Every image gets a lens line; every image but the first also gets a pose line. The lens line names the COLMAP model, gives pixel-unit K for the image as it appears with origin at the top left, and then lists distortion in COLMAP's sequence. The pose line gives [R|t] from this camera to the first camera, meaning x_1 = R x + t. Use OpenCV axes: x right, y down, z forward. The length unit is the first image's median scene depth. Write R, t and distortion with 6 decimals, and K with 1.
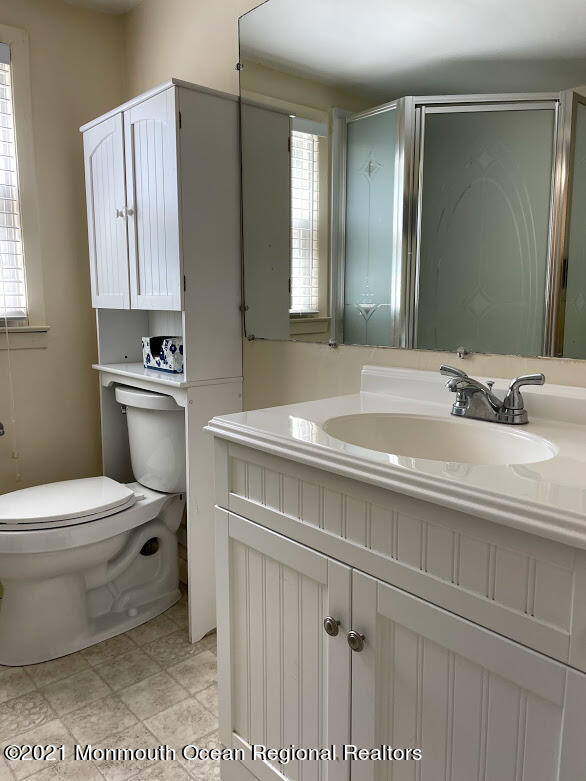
lens RADIAL K [[593.2, 0, 300.6], [0, 593.2, 385.9], [0, 0, 1]] dist [0.050935, -0.079079]
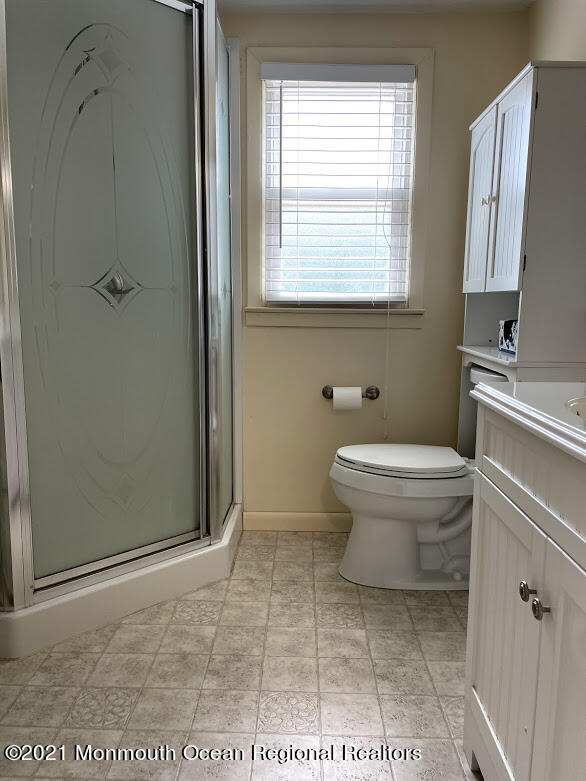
lens RADIAL K [[593.2, 0, 293.7], [0, 593.2, 392.9], [0, 0, 1]] dist [0.050935, -0.079079]
pose [[0.731863, 0.110751, -0.672392, 0.208178], [-0.107049, 0.993139, 0.047065, 0.037075], [0.672991, 0.037534, 0.738698, -0.000123]]
